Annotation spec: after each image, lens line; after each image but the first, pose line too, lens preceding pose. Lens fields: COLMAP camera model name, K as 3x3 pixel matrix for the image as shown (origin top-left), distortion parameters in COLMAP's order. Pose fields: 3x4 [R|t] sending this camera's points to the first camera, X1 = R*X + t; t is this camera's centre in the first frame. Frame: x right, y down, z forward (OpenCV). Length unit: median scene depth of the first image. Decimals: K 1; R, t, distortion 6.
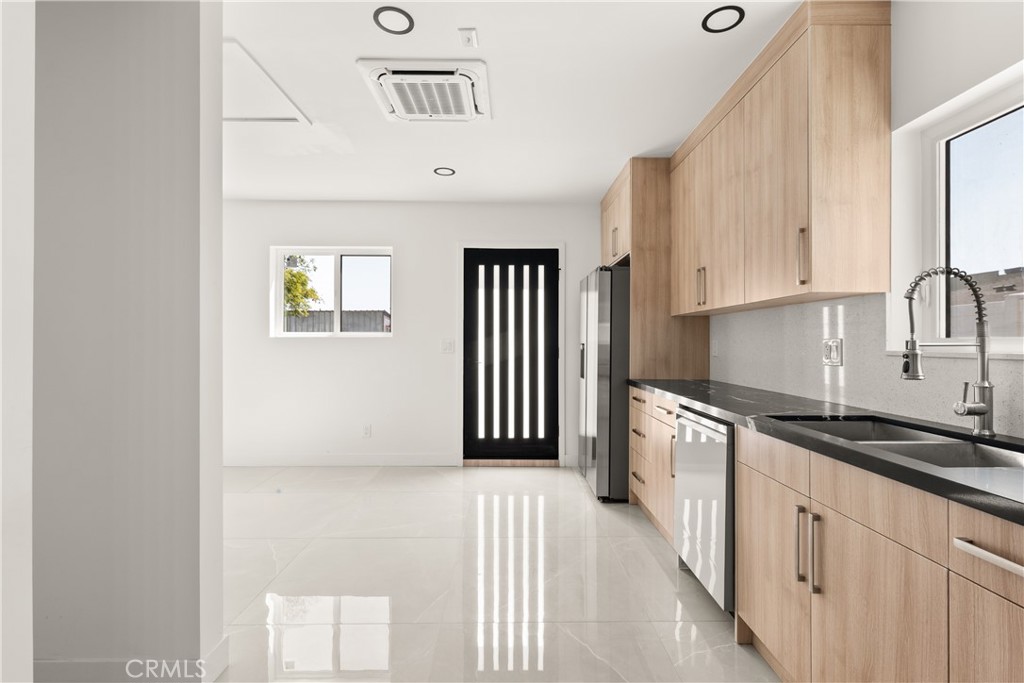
lens RADIAL K [[477.3, 0, 519.5], [0, 477.3, 340.4], [0, 0, 1]] dist [0.000267, 0.000042]
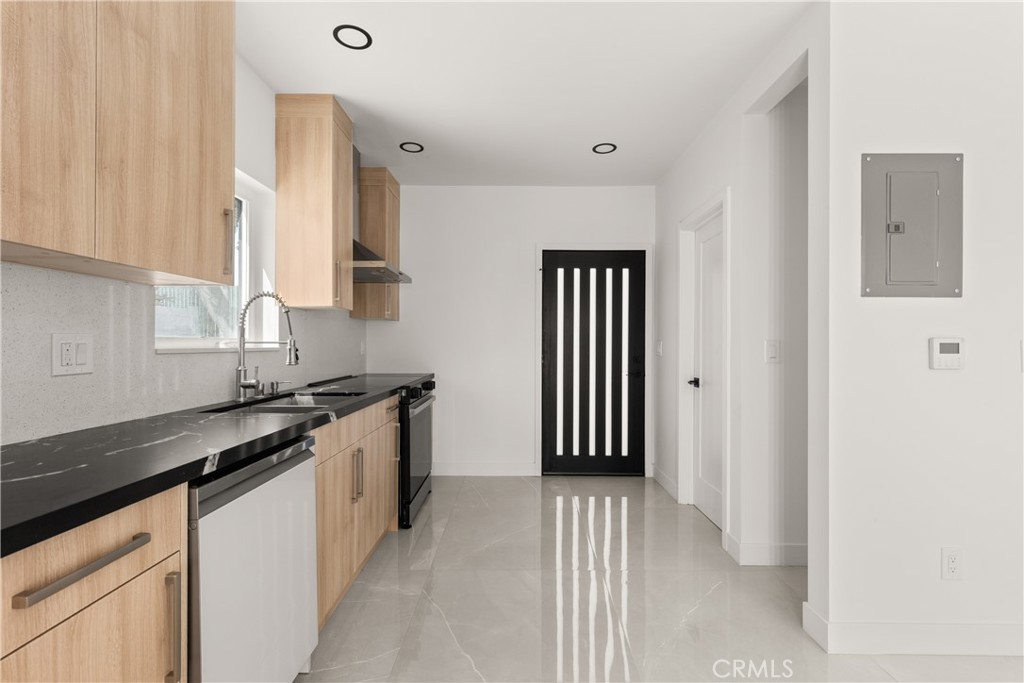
lens RADIAL K [[455.5, 0, 512.0], [0, 455.5, 341.5], [0, 0, 1]] dist [0.000757, 0.000210]
pose [[-0.999550, -0.001673, 0.029951, 0.035181], [-0.001841, 0.999983, -0.005579, 0.007805], [-0.029941, -0.005631, -0.999536, 1.403249]]
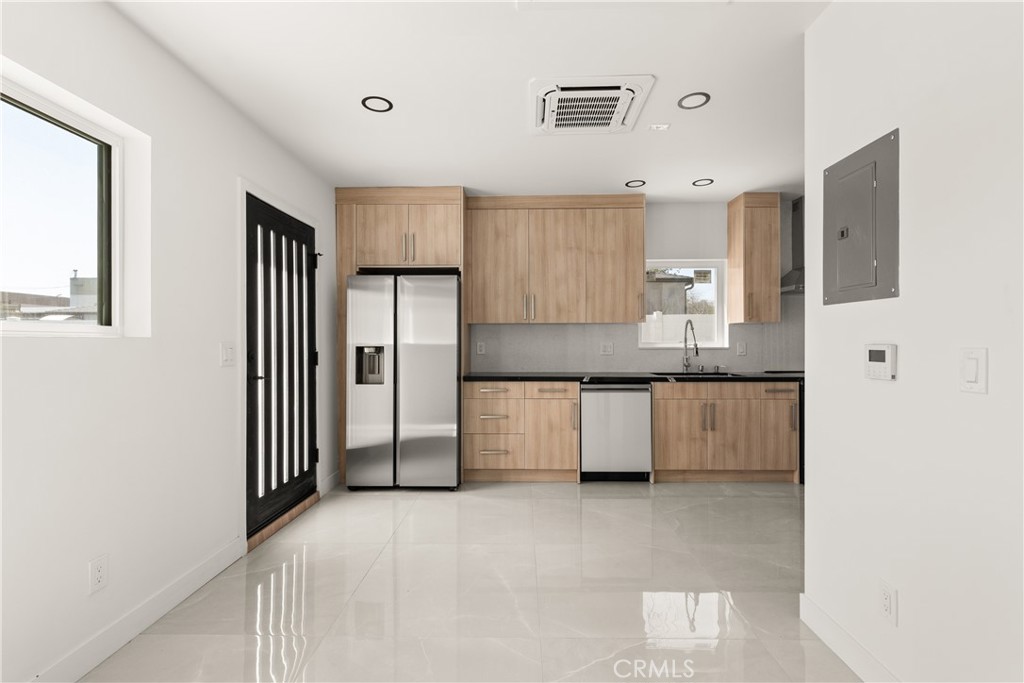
lens RADIAL K [[463.6, 0, 514.2], [0, 463.6, 341.5], [0, 0, 1]] dist [0.000779, -0.000174]
pose [[0.043494, 0.000387, 0.999054, -1.256212], [-0.001233, 0.999999, -0.000334, -0.005913], [-0.999053, -0.001217, 0.043495, 1.160011]]
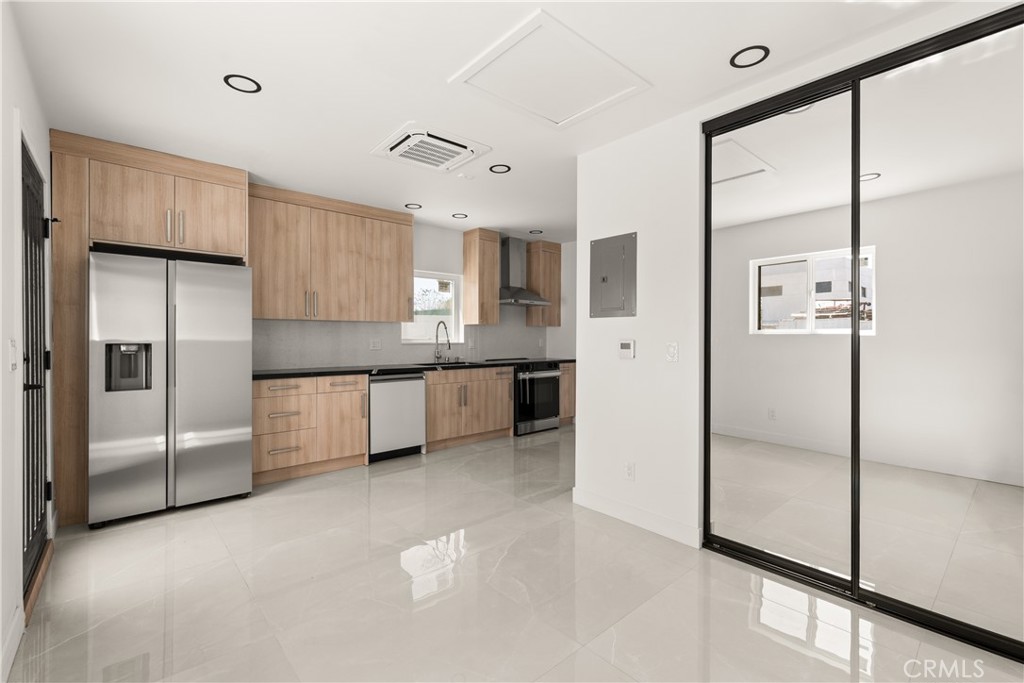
lens RADIAL K [[444.3, 0, 512.0], [0, 444.3, 341.5], [0, 0, 1]] dist [-0.001178, -0.000353]
pose [[-0.645488, -0.007104, 0.763737, -1.307057], [-0.003049, 0.999973, 0.006725, -0.006304], [-0.763764, 0.002012, -0.645492, 1.680128]]
